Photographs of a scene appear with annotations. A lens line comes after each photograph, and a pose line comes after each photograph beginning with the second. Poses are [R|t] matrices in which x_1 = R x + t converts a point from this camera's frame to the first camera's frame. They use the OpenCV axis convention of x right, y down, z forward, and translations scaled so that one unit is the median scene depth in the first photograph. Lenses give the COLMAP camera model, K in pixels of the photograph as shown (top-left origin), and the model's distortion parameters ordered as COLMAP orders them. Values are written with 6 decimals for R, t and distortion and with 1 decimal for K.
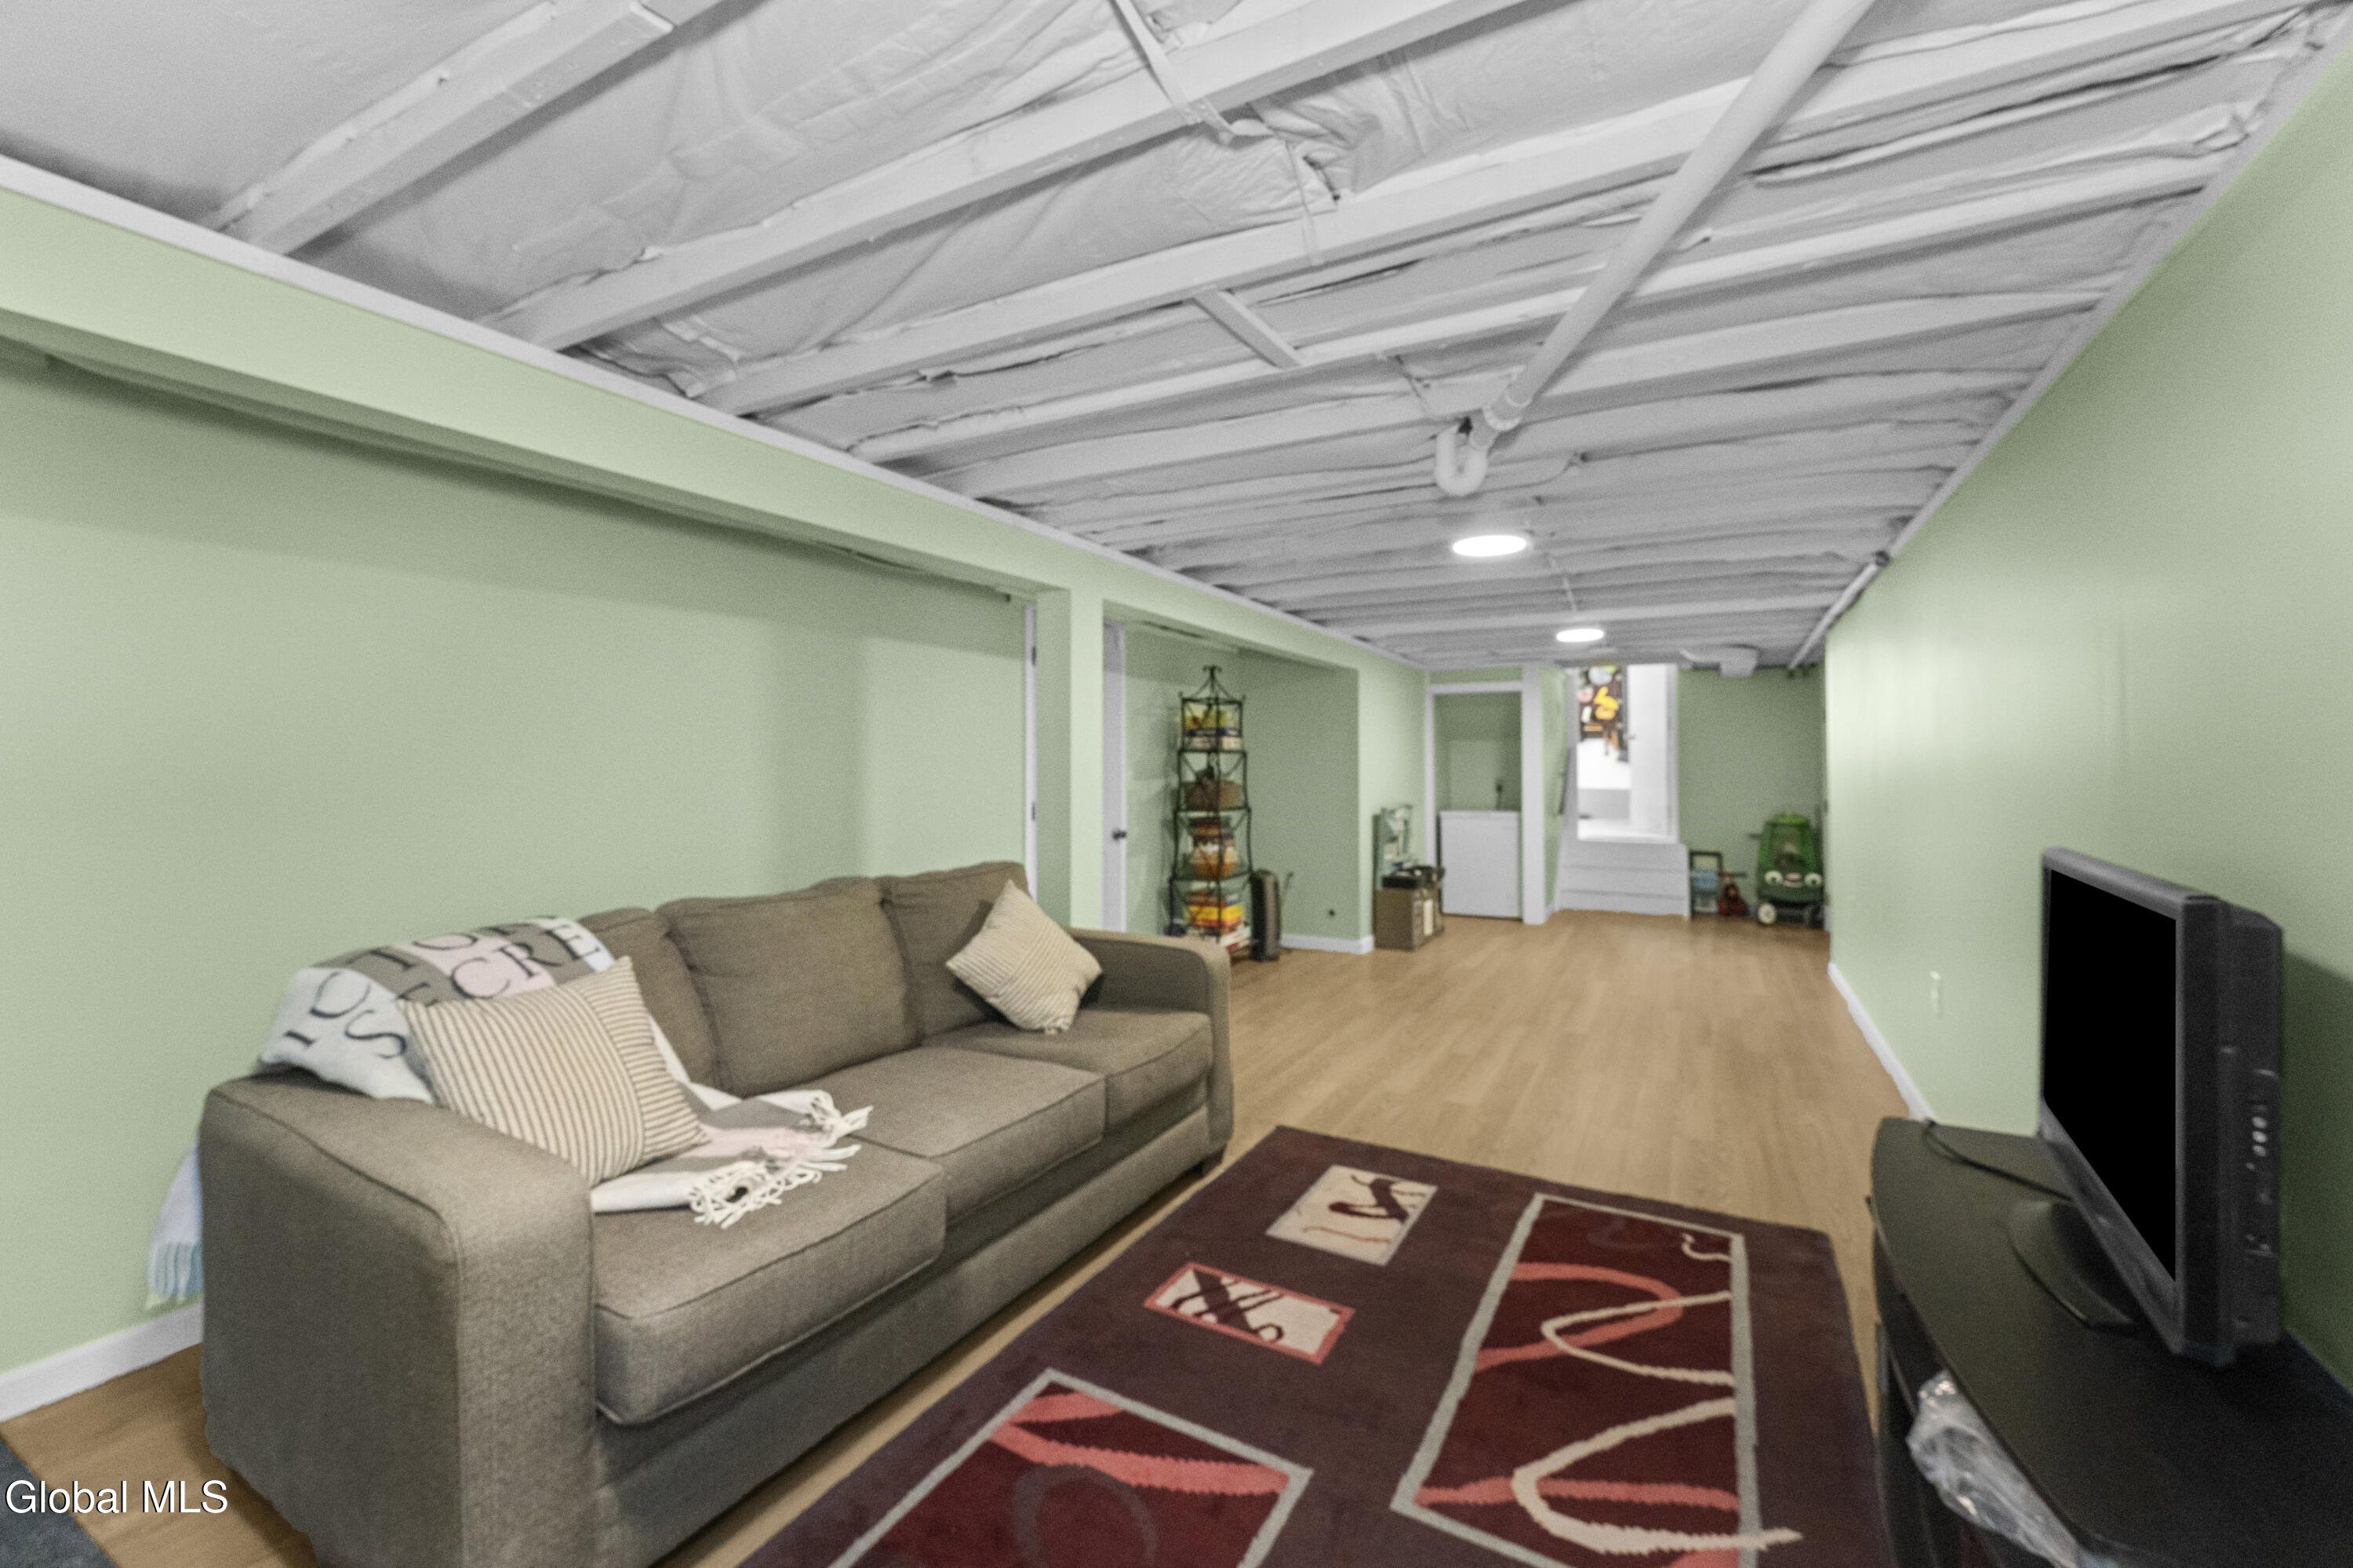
lens RADIAL K [[977.2, 0, 1163.2], [0, 977.2, 767.2], [0, 0, 1]] dist [-0.002974, 0.000933]
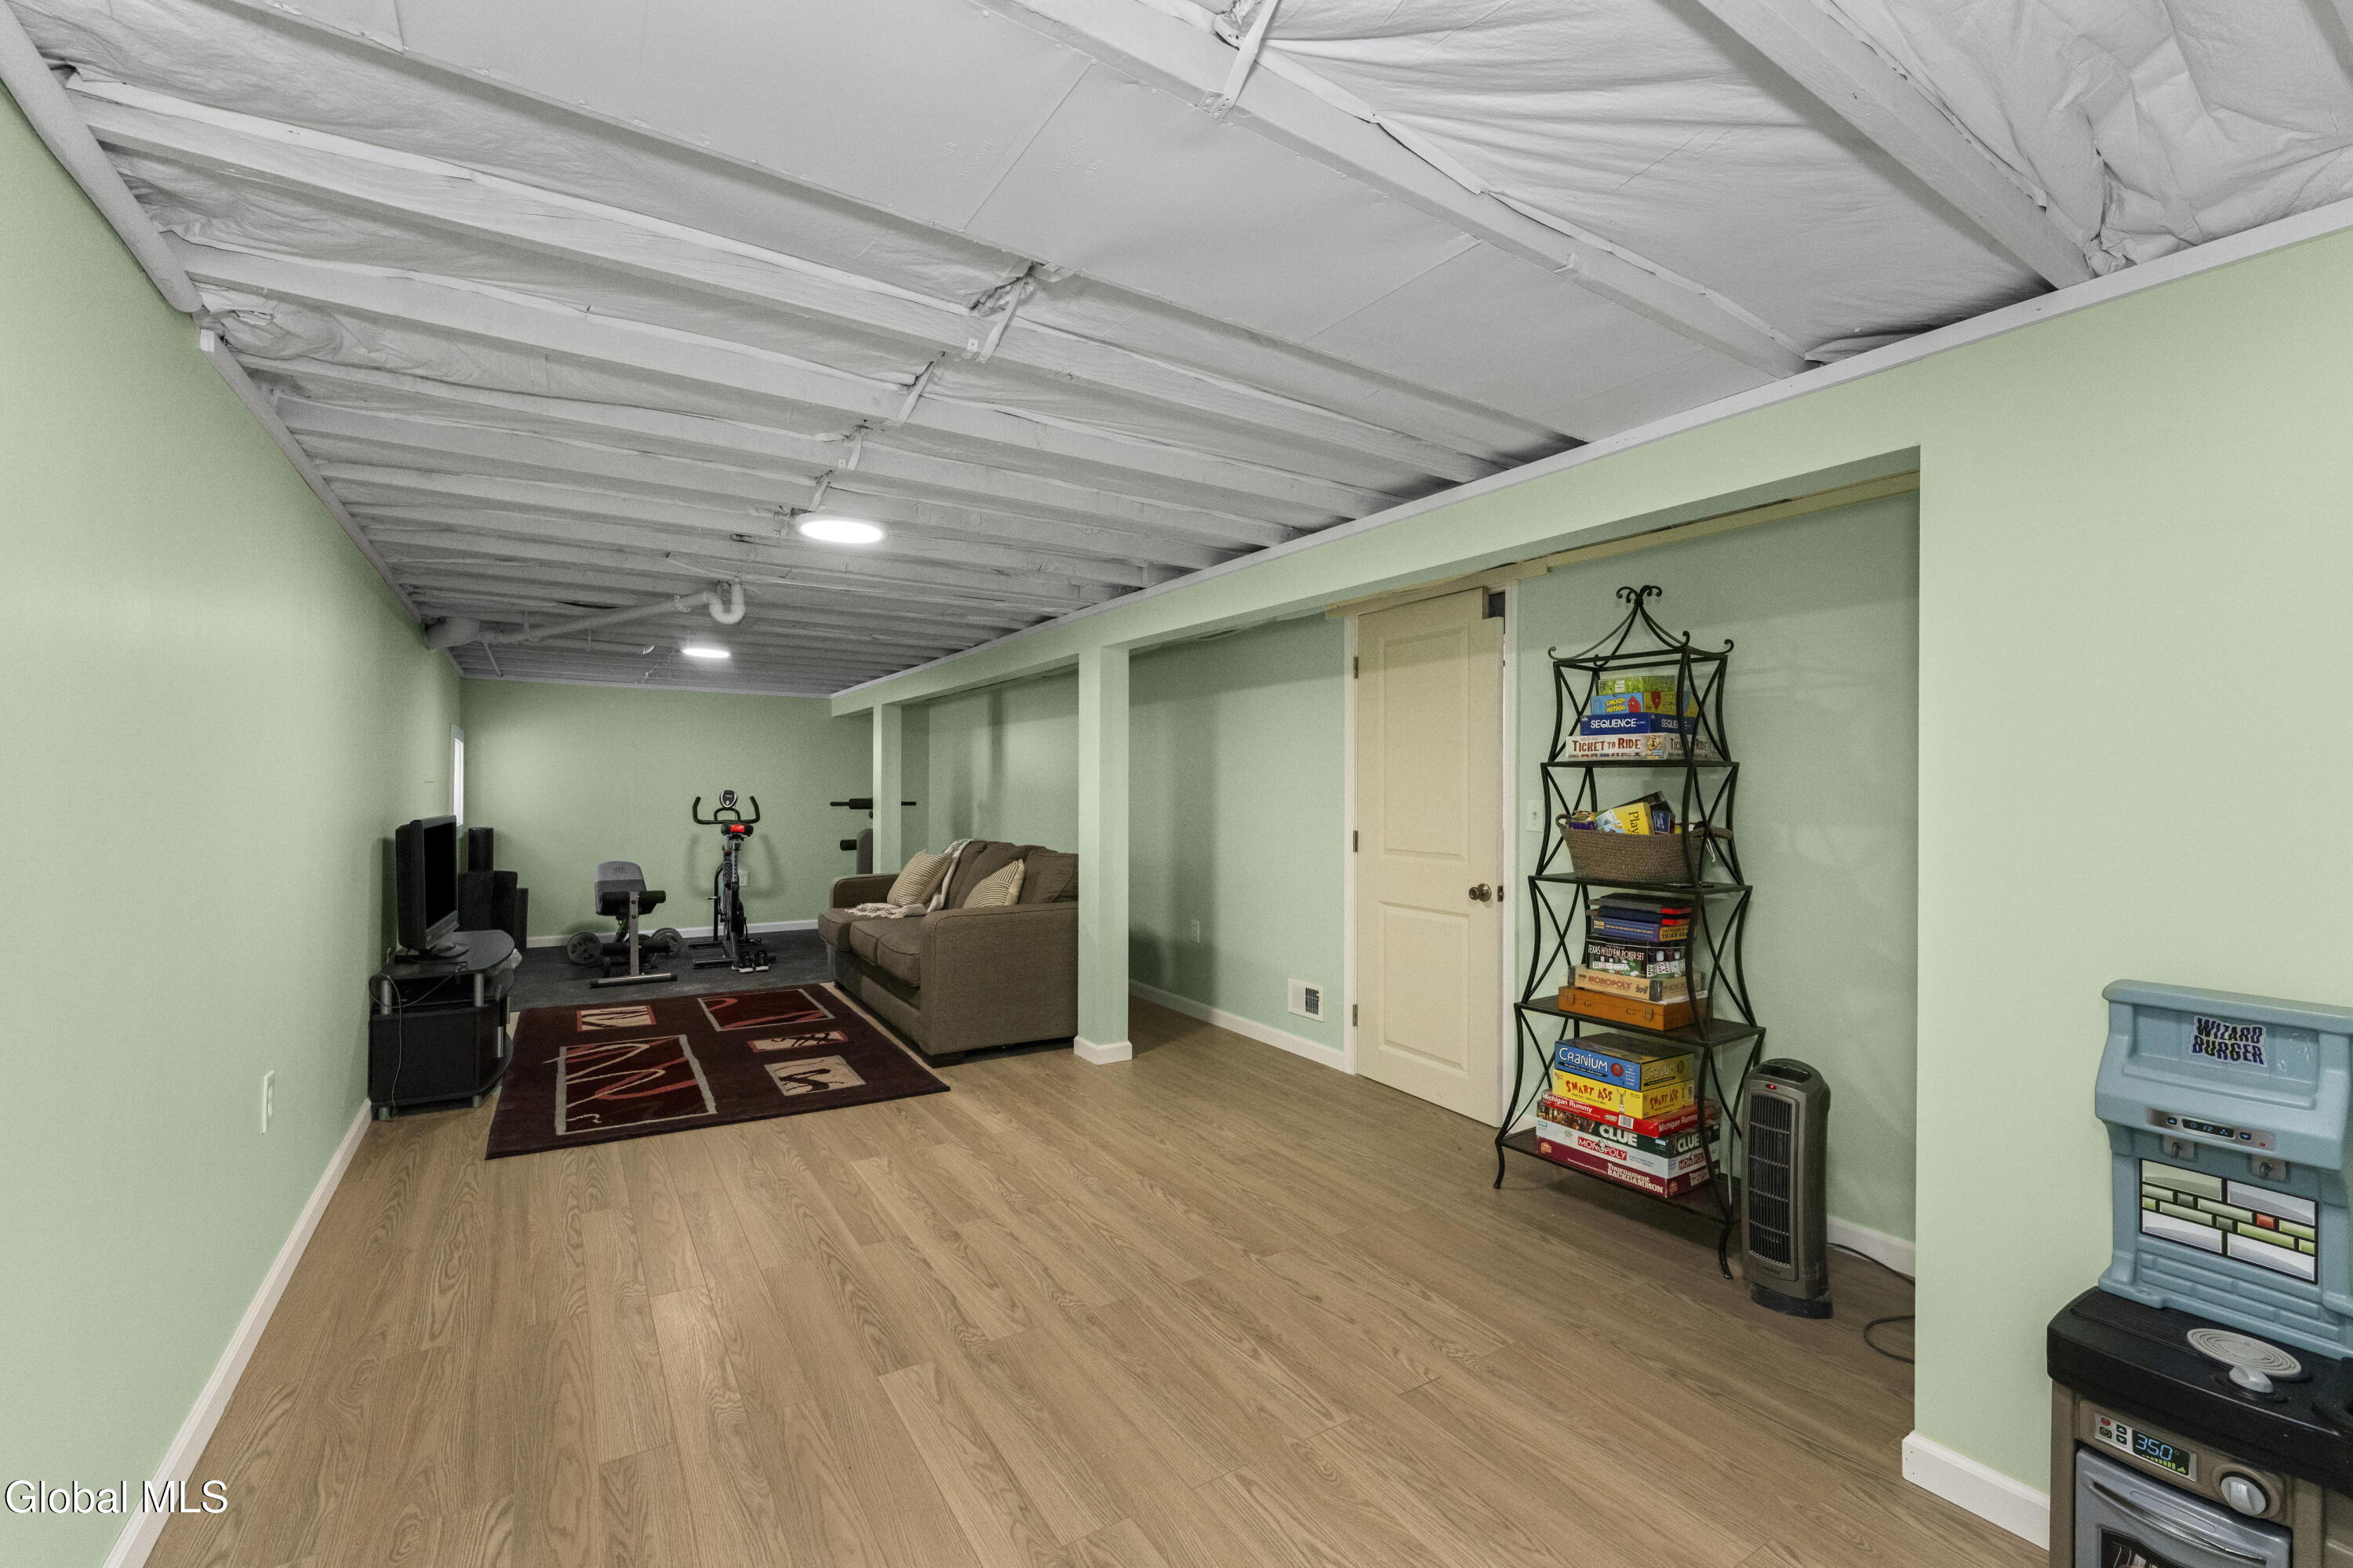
lens RADIAL K [[977.2, 0, 1168.8], [0, 977.2, 790.4], [0, 0, 1]] dist [-0.002974, 0.000933]
pose [[-0.480344, -0.000608, -0.877080, 1.230140], [-0.008501, 0.999956, 0.003963, -0.005376], [0.877039, 0.009360, -0.480328, 2.140793]]
